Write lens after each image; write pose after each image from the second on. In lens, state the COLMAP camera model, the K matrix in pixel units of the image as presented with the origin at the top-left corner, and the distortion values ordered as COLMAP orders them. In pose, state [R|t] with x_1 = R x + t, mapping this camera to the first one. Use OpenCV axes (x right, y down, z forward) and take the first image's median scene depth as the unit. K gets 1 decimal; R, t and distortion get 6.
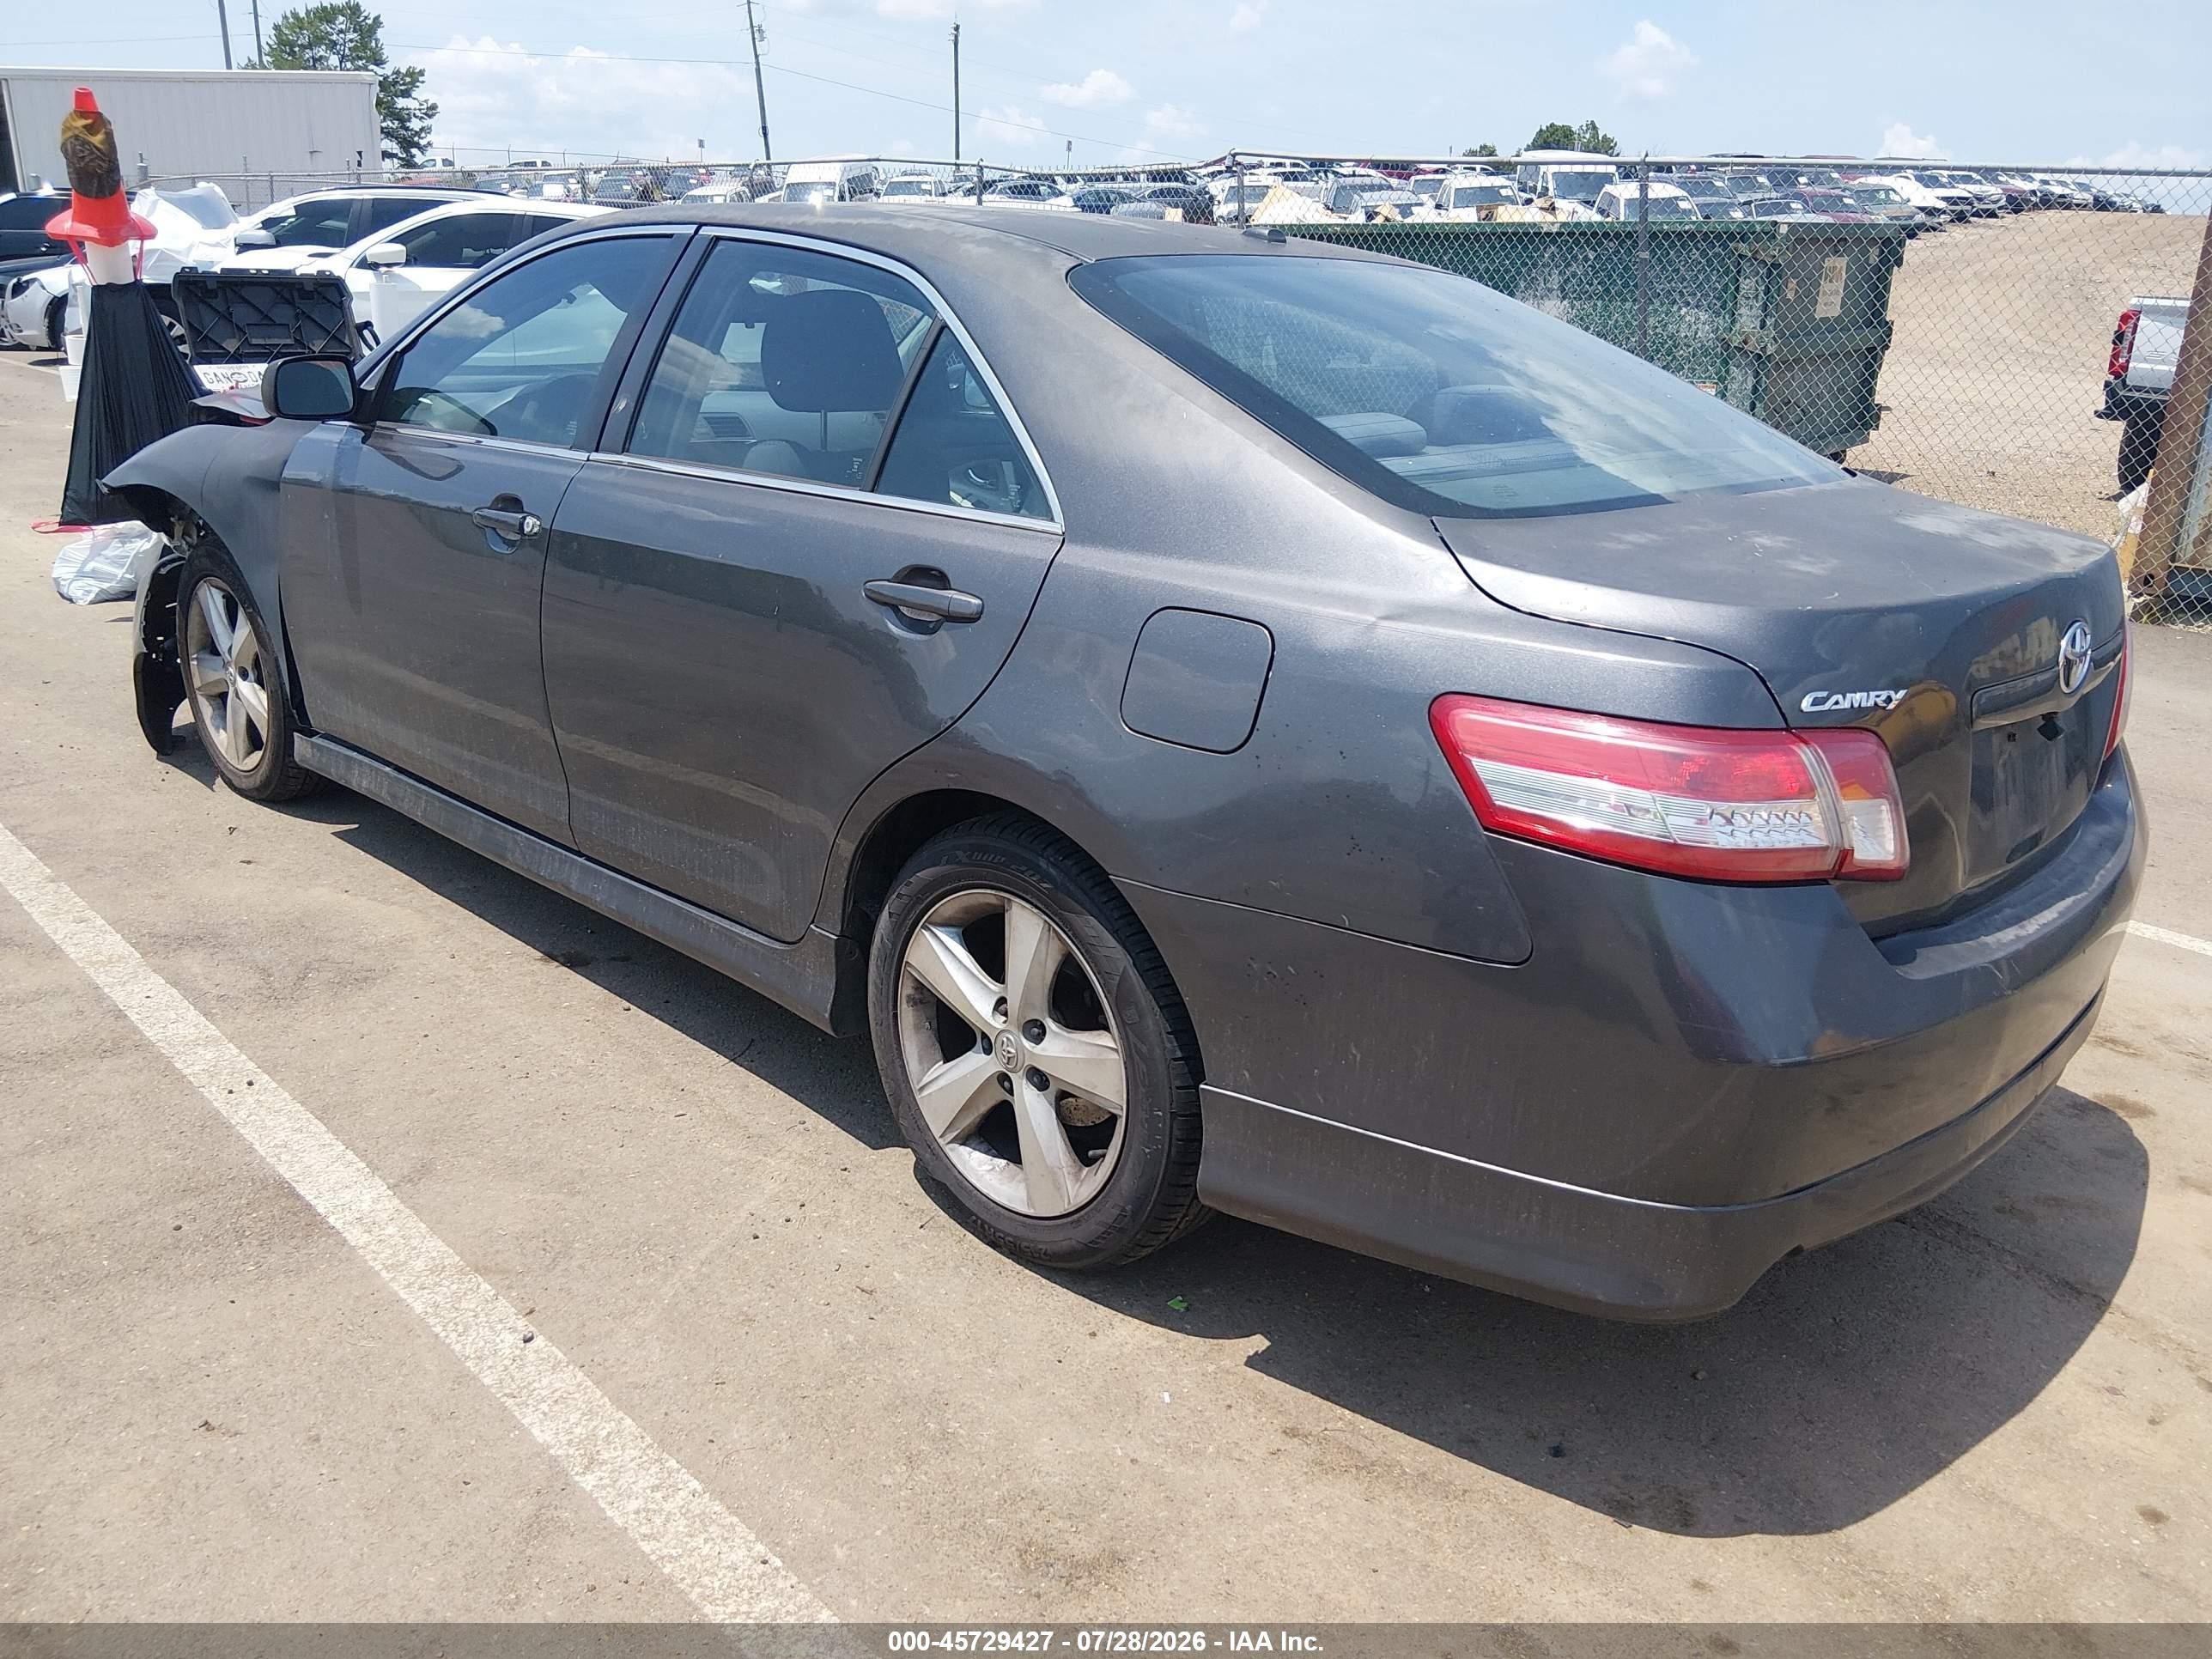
lens RADIAL K [[1671.7, 0, 1103.3], [0, 1671.7, 826.8], [0, 0, 1]] dist [0.031791, -0.057277]
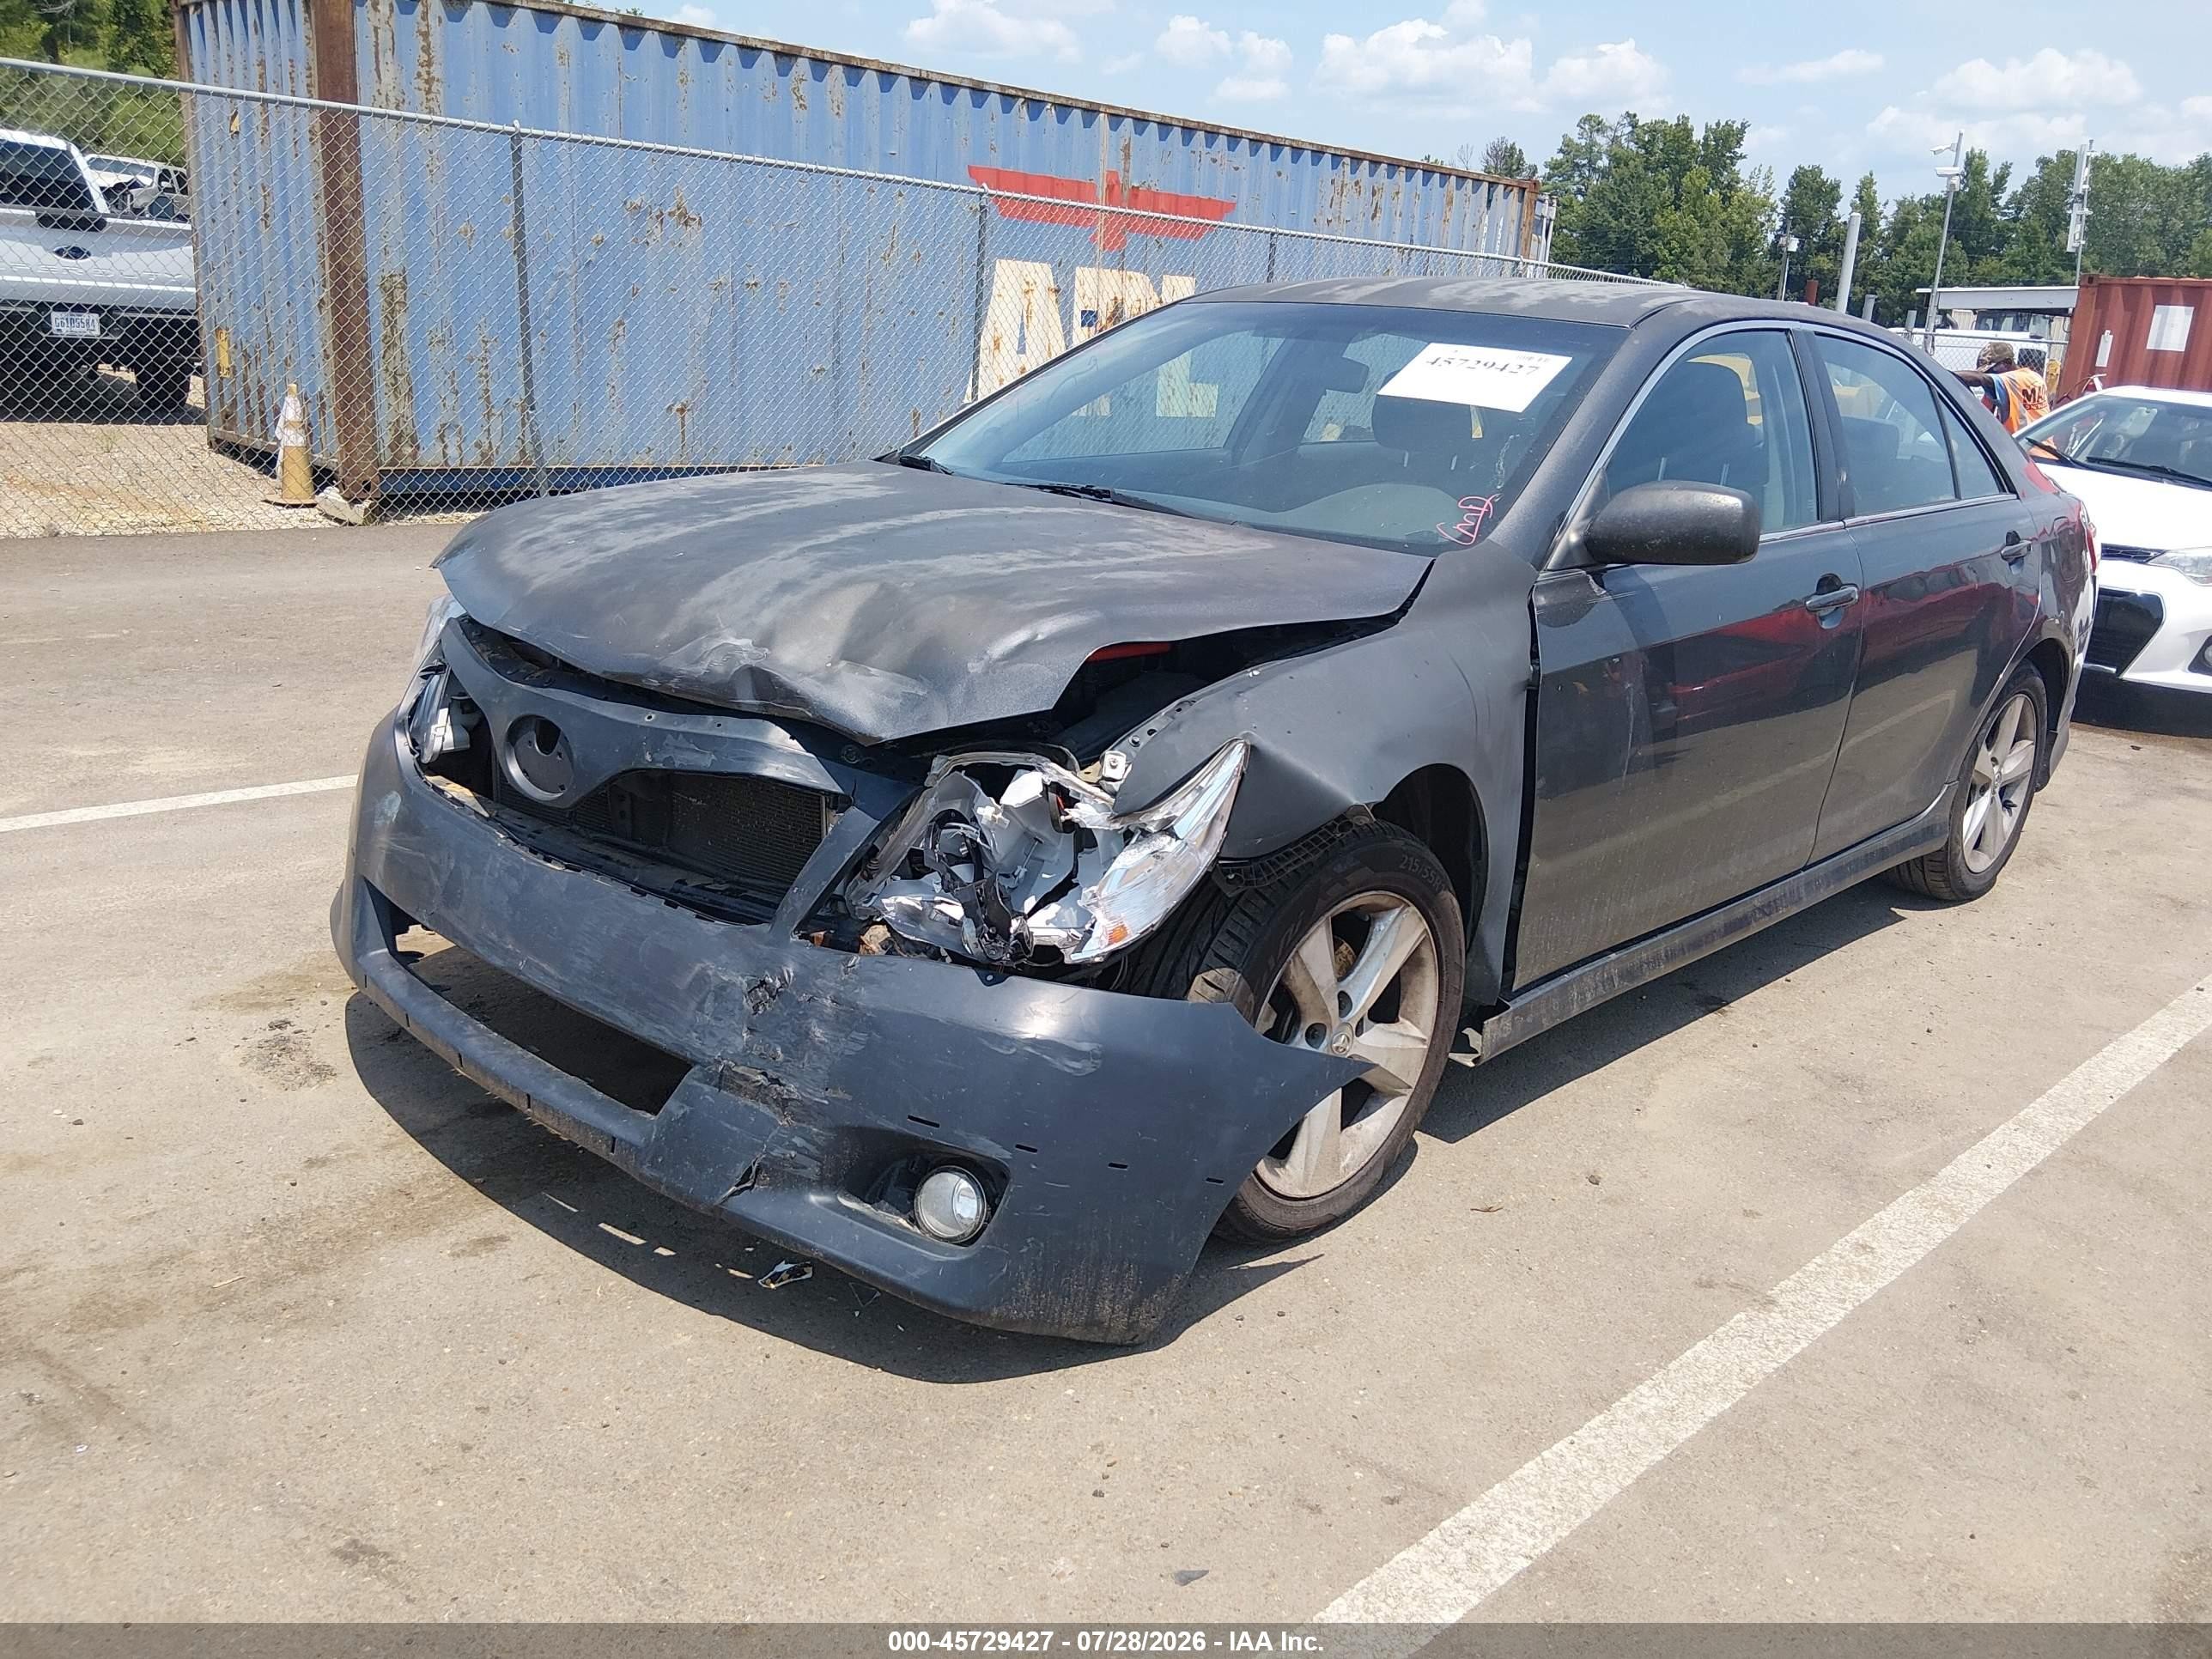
lens RADIAL K [[1694.2, 0, 1111.5], [0, 1694.2, 834.3], [0, 0, 1]] dist [0.075613, -0.133760]
pose [[0.031139, -0.334446, 0.941900, -1.228734], [0.253108, 0.914280, 0.316271, -0.428616], [-0.966937, 0.228554, 0.113121, 1.137975]]
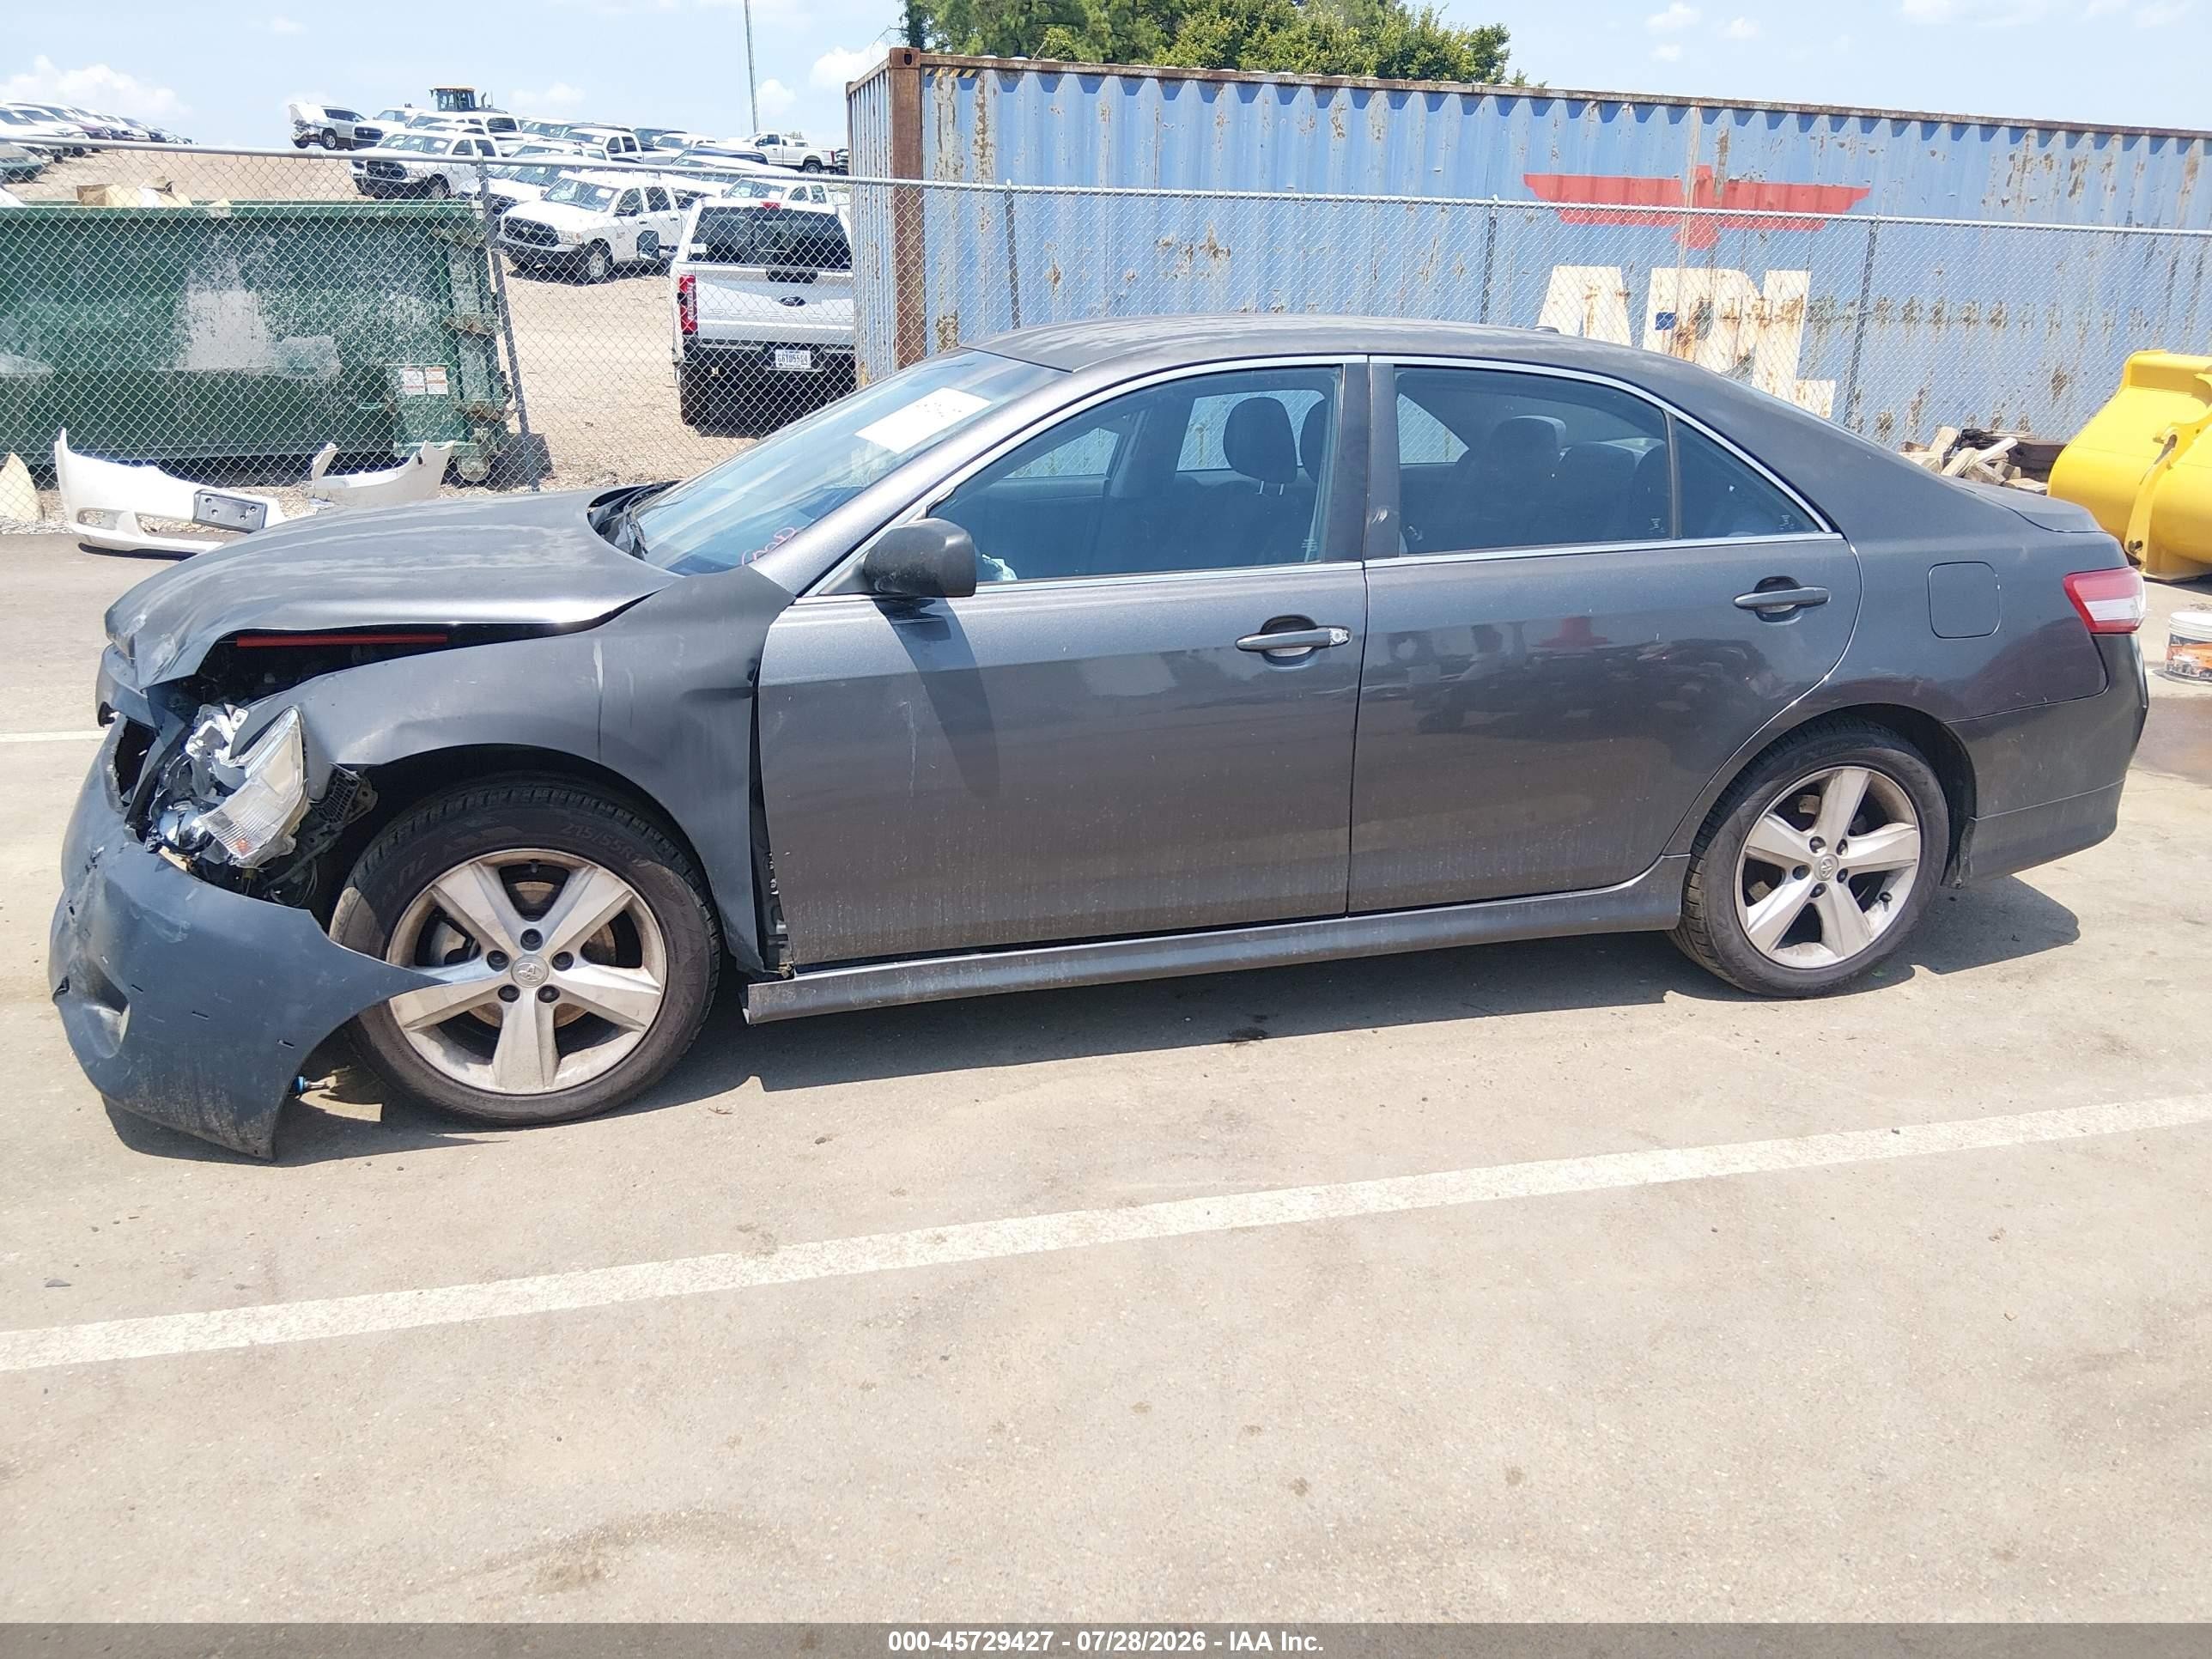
lens RADIAL K [[1694.2, 0, 1105.3], [0, 1694.2, 835.4], [0, 0, 1]] dist [0.075613, -0.133760]
pose [[0.511854, -0.301805, 0.804313, -1.116989], [0.272361, 0.944969, 0.181257, -0.246288], [-0.814754, 0.126286, 0.565886, 0.414386]]
